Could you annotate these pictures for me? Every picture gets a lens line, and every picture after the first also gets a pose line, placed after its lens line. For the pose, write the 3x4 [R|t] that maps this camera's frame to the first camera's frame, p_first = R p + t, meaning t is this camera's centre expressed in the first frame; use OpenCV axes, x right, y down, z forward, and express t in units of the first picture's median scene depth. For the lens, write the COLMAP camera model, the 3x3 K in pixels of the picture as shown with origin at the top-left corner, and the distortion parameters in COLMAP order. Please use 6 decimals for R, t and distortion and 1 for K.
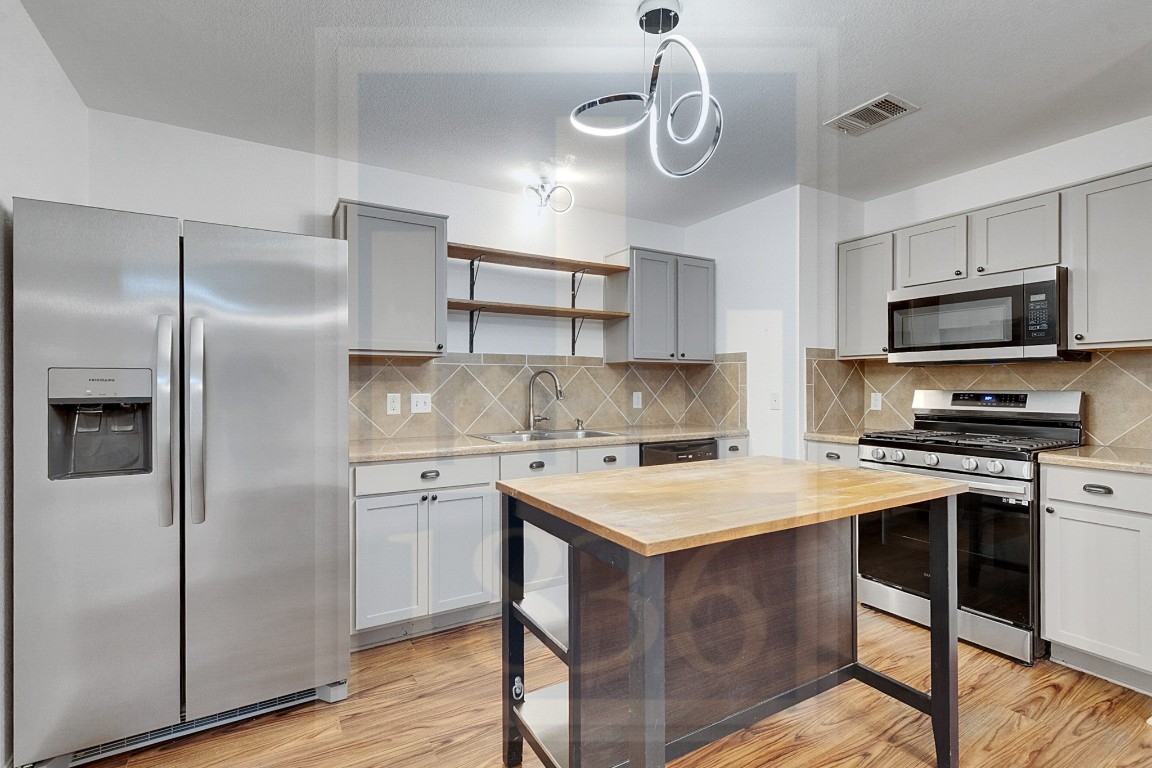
lens RADIAL K [[519.3, 0, 573.2], [0, 519.3, 384.9], [0, 0, 1]] dist [0.005414, 0.000473]
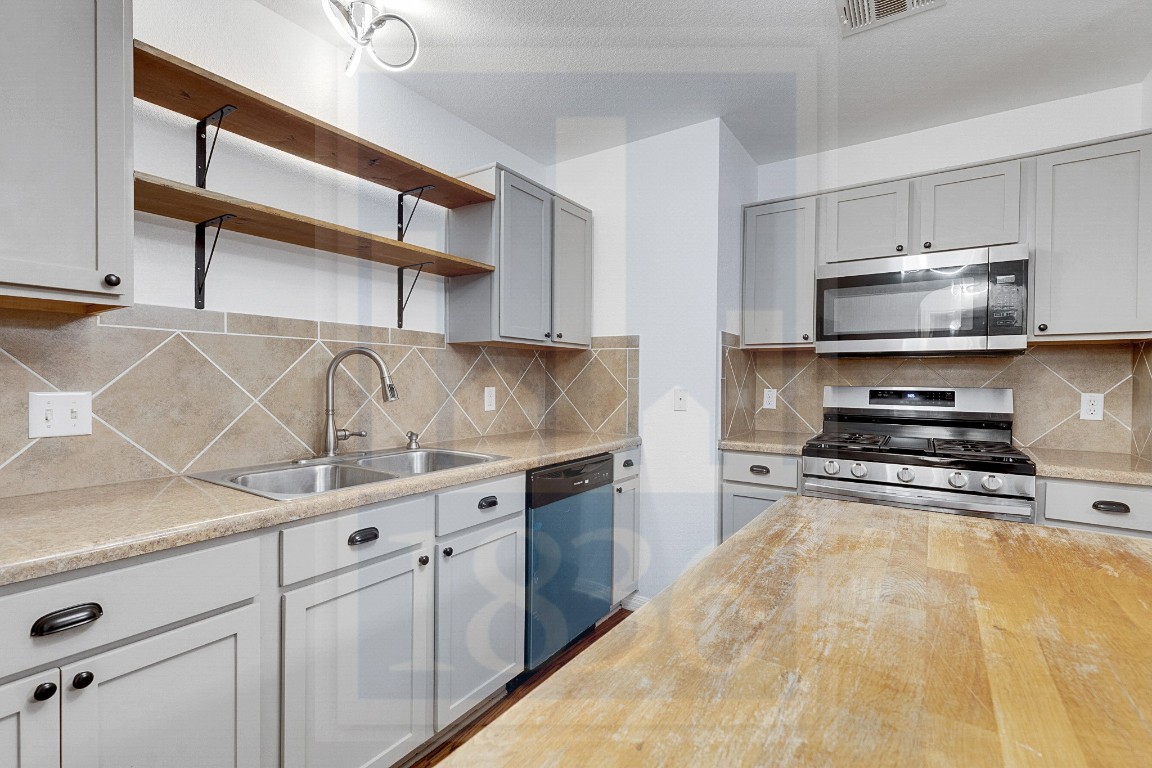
lens RADIAL K [[519.3, 0, 576.5], [0, 519.3, 385.2], [0, 0, 1]] dist [0.005414, 0.000473]
pose [[0.902971, 0.002696, 0.429692, -0.084012], [-0.009662, 0.999855, 0.014030, 0.000472], [-0.429592, -0.016821, 0.902866, 0.390887]]
